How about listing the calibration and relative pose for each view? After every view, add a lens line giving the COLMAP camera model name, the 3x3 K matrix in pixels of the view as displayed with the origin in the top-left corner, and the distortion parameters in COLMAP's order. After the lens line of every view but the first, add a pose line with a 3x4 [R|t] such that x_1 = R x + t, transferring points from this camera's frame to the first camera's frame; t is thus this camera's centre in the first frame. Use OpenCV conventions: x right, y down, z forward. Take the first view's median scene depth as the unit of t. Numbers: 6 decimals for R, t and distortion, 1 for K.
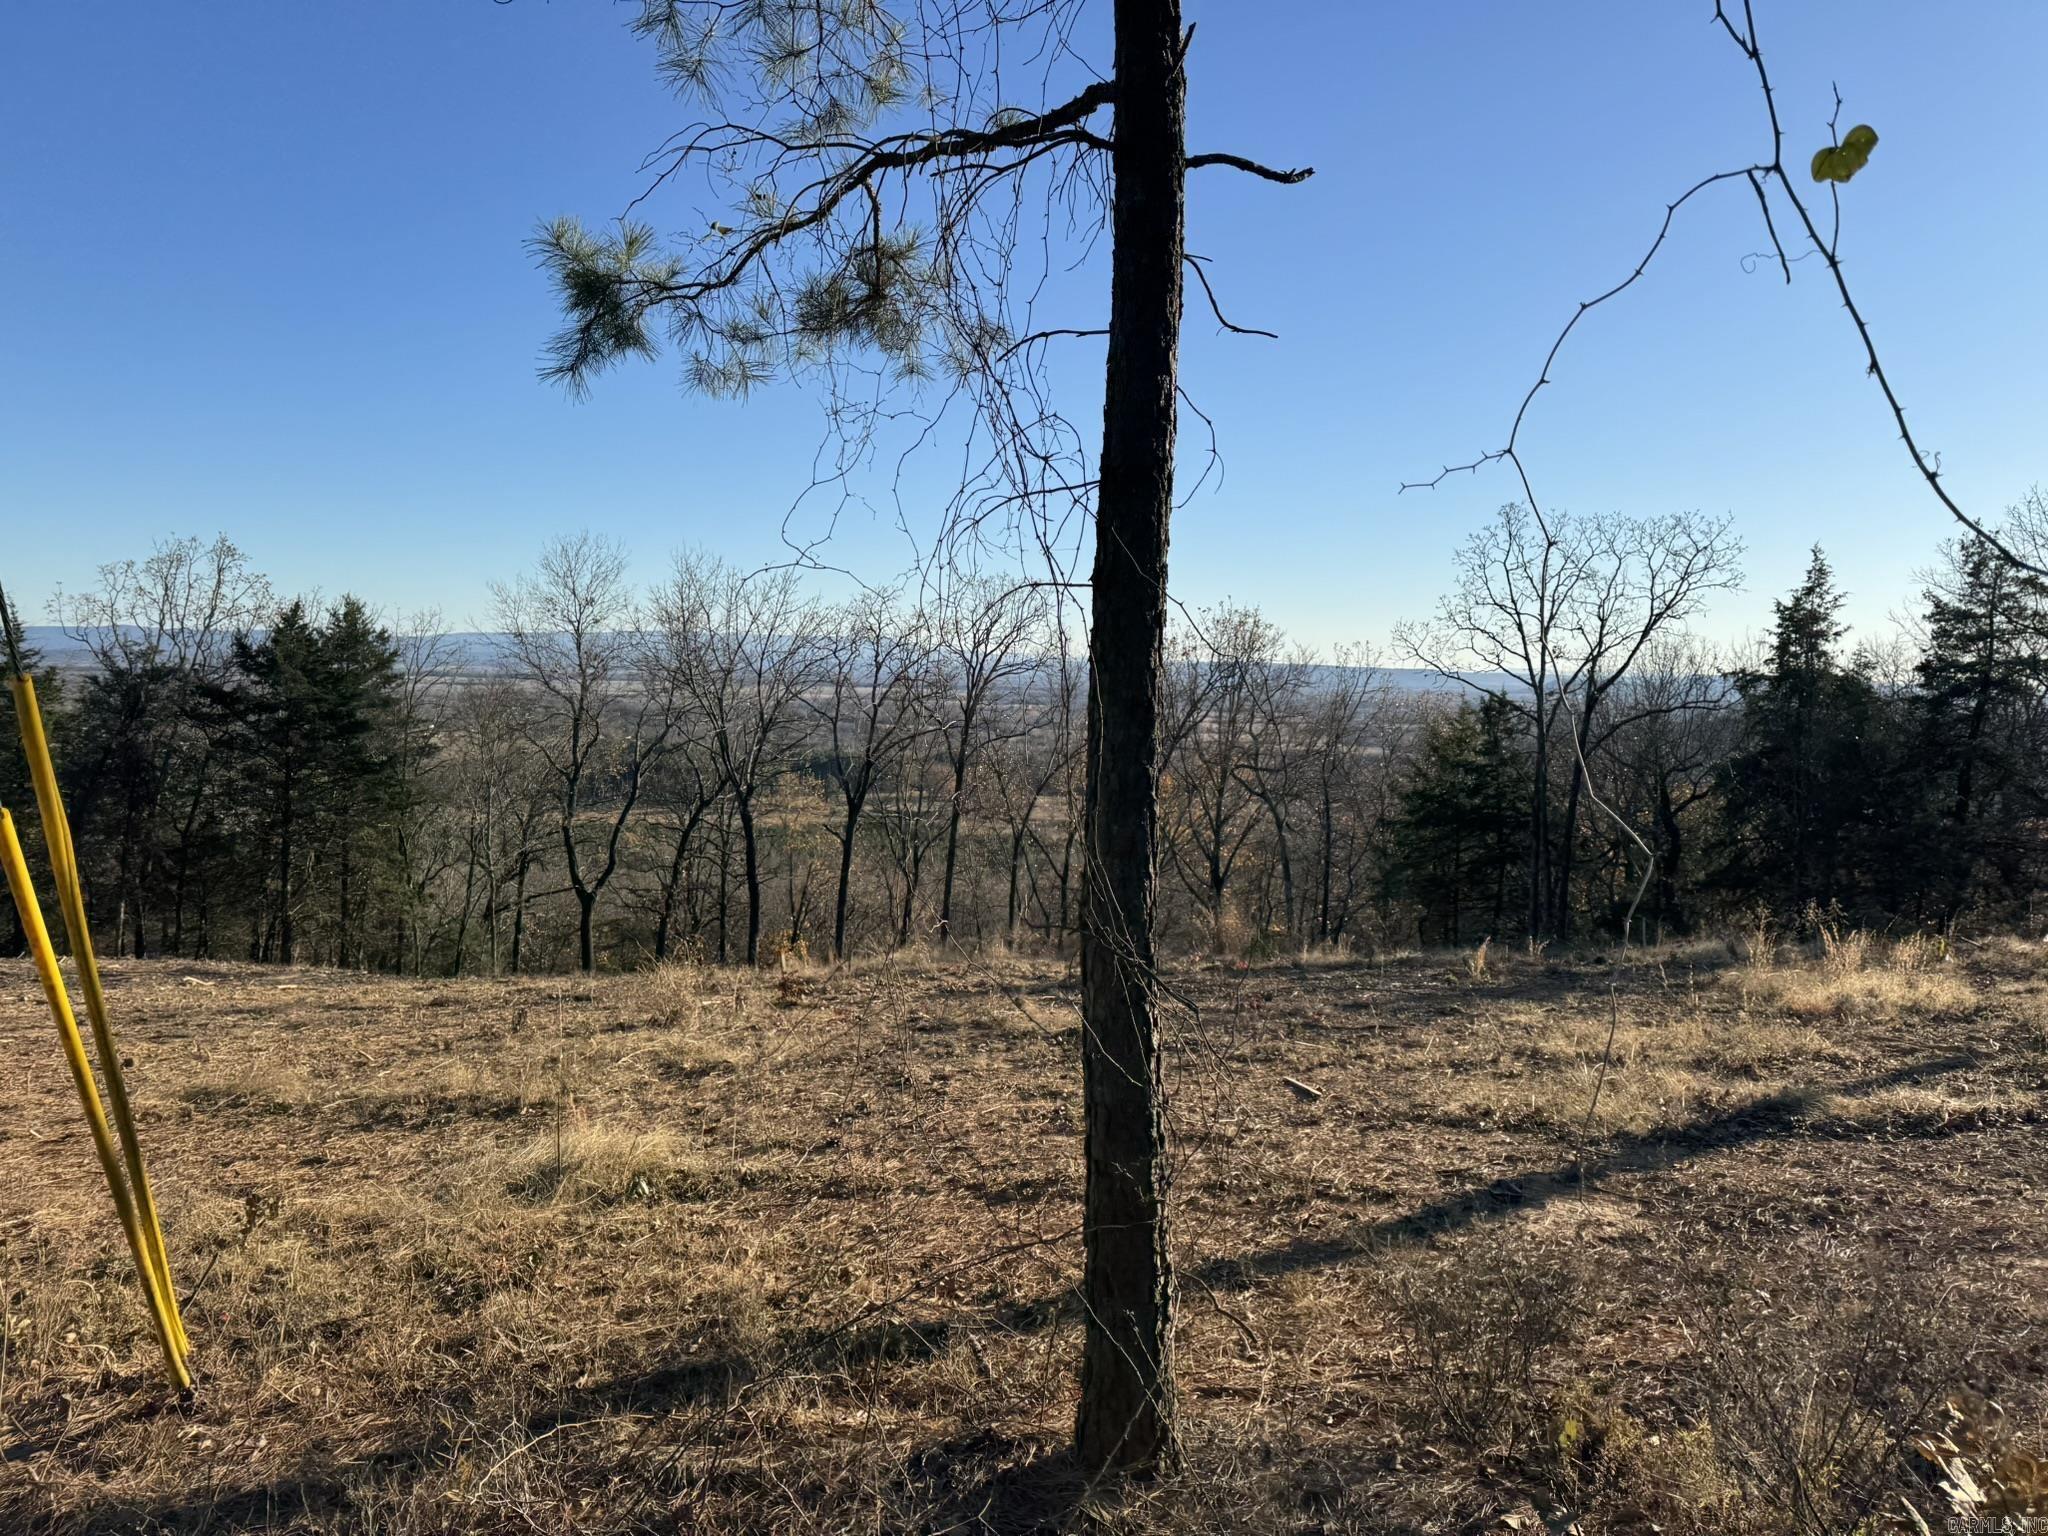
lens RADIAL K [[1448.0, 0, 1029.8], [0, 1448.0, 761.2], [0, 0, 1]] dist [0.035268, -0.046481]
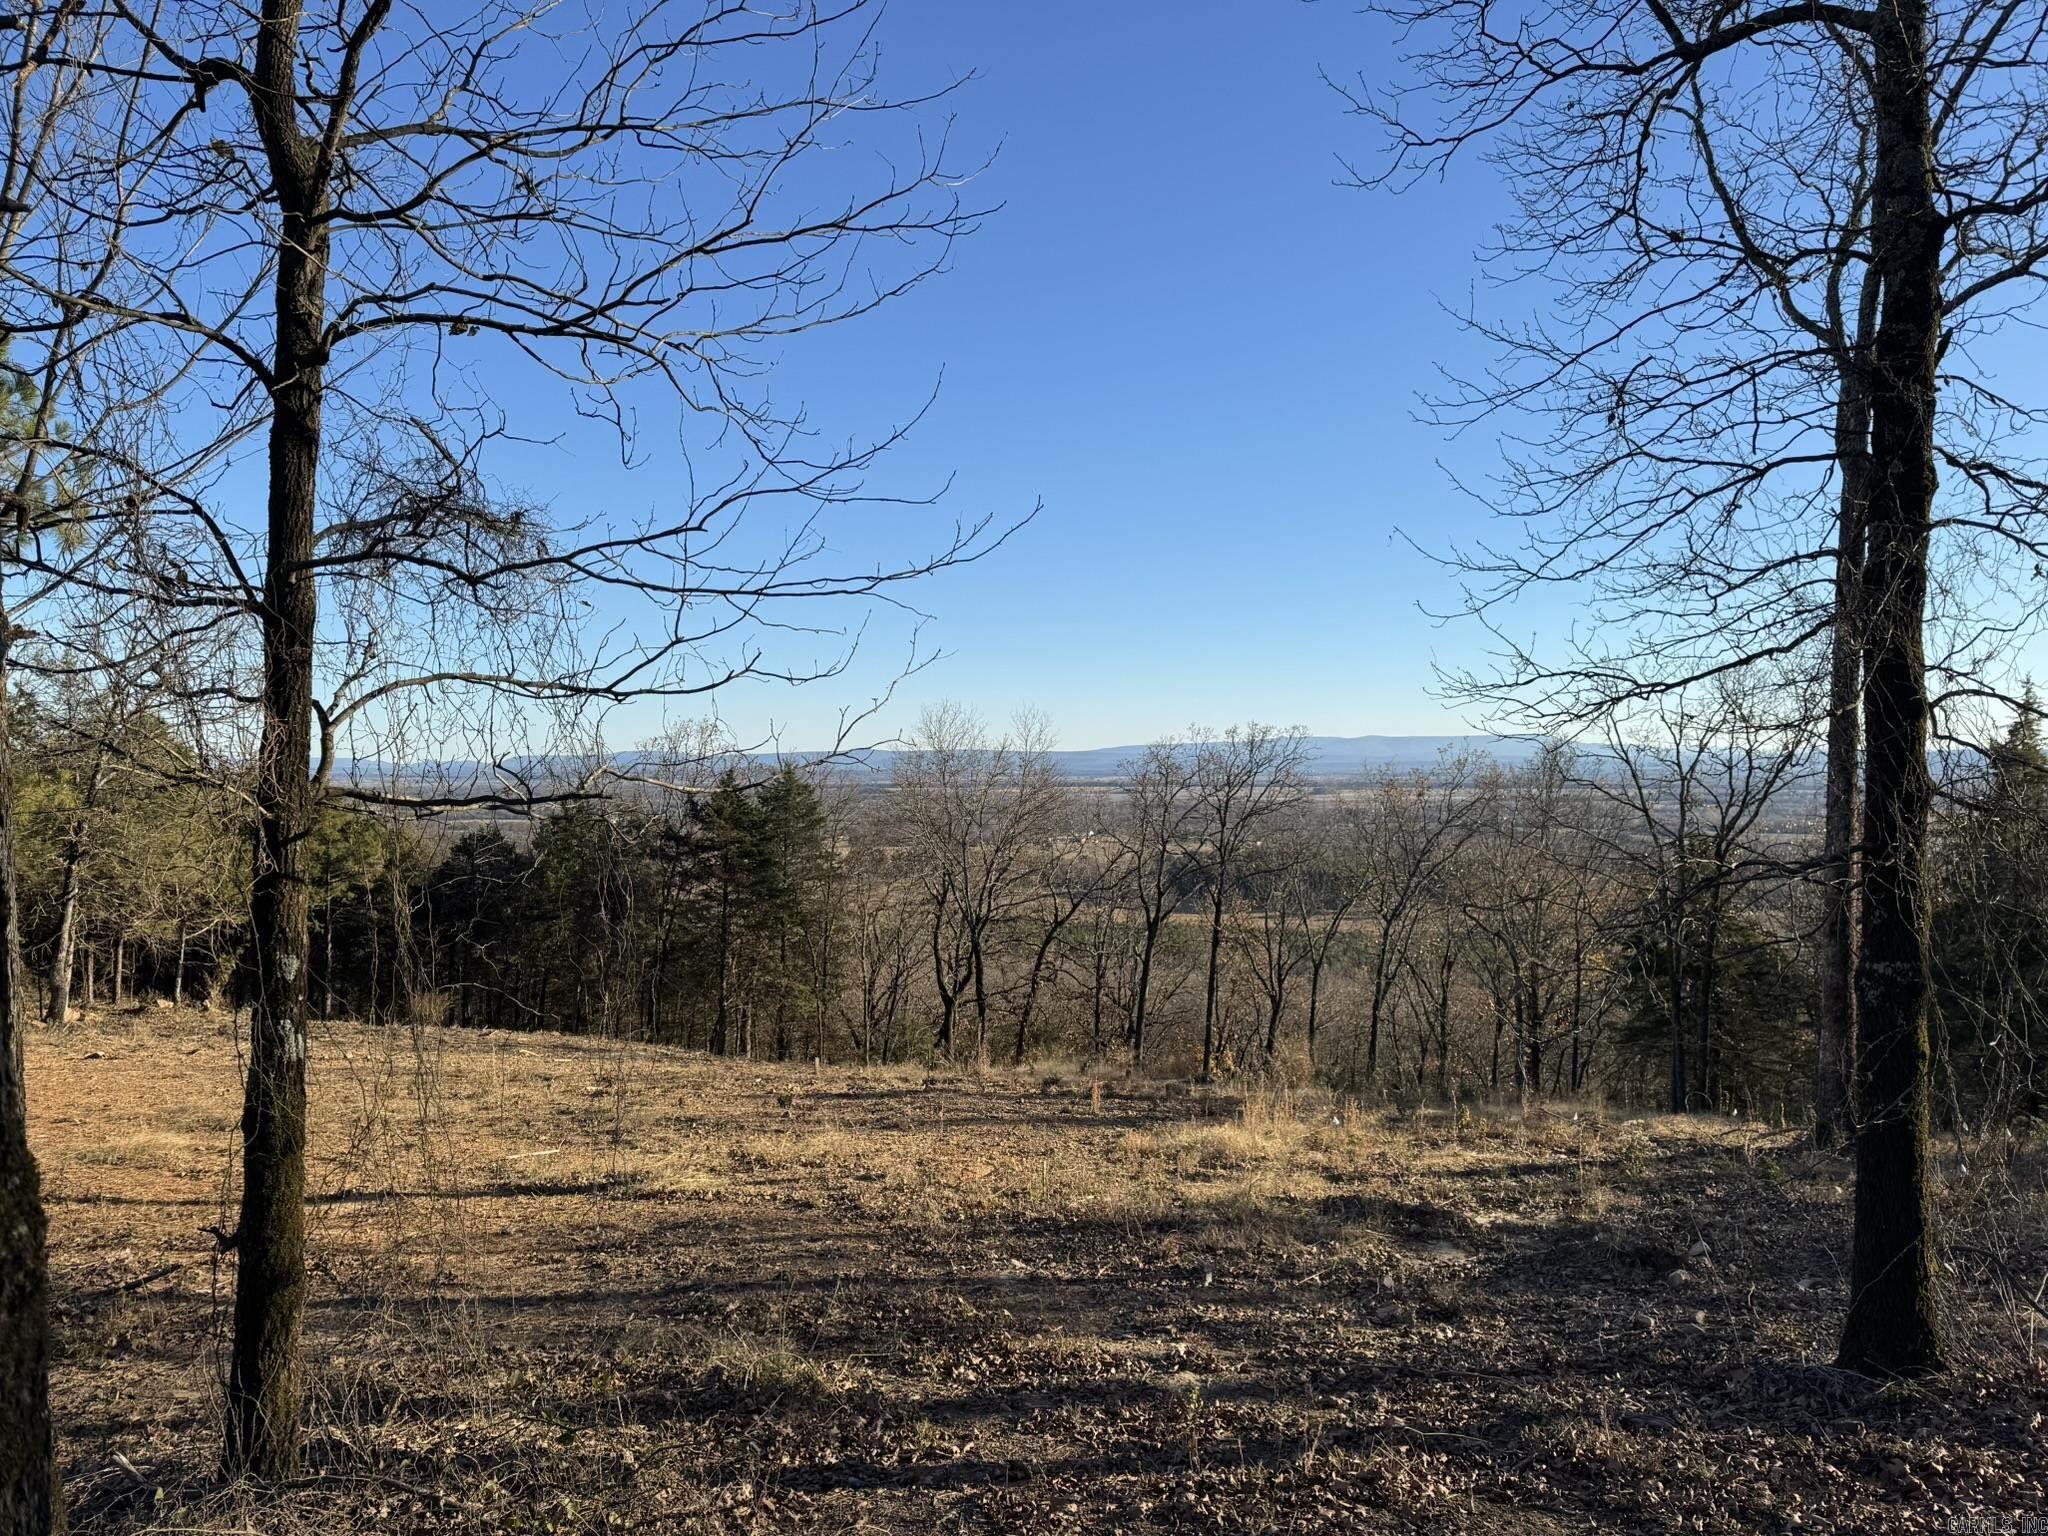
lens RADIAL K [[1448.0, 0, 1019.0], [0, 1448.0, 763.5], [0, 0, 1]] dist [0.035268, -0.046481]
pose [[0.898348, -0.026118, -0.438506, 0.319354], [-0.004183, 0.997677, -0.067992, -0.025324], [0.439264, 0.062915, 0.896152, -0.067585]]
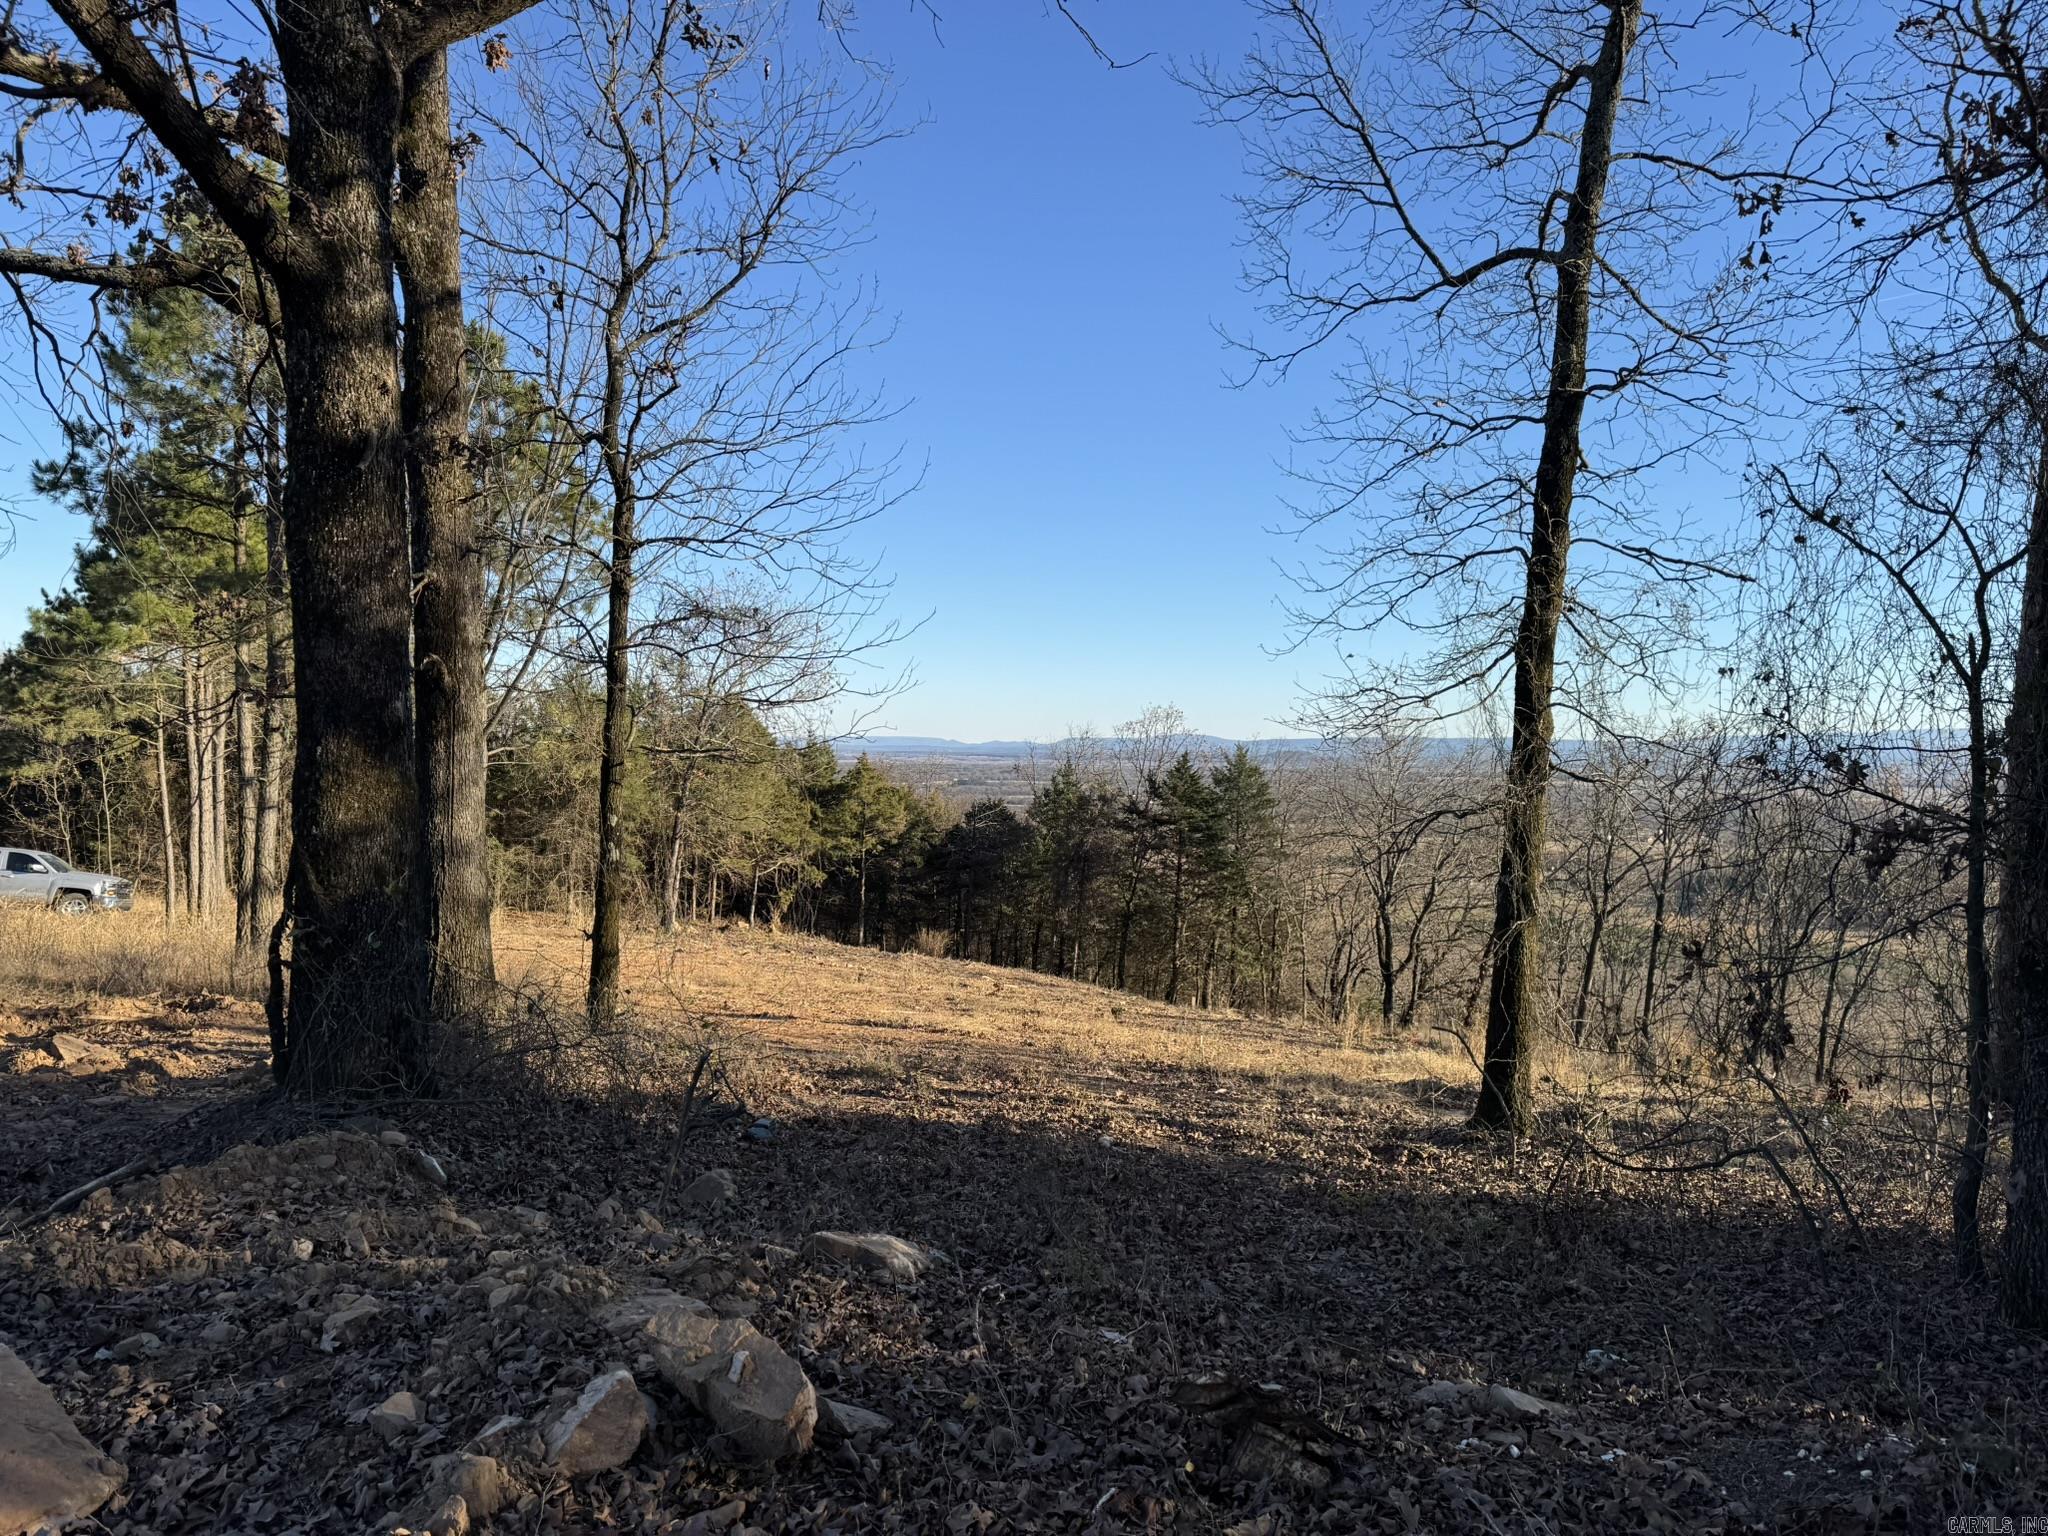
lens RADIAL K [[1448.0, 0, 1012.2], [0, 1448.0, 782.1], [0, 0, 1]] dist [0.035268, -0.046481]
pose [[0.673829, 0.006361, -0.738860, 0.470243], [-0.047877, 0.998237, -0.035069, -0.017705], [0.737335, 0.059005, 0.672945, -0.117397]]
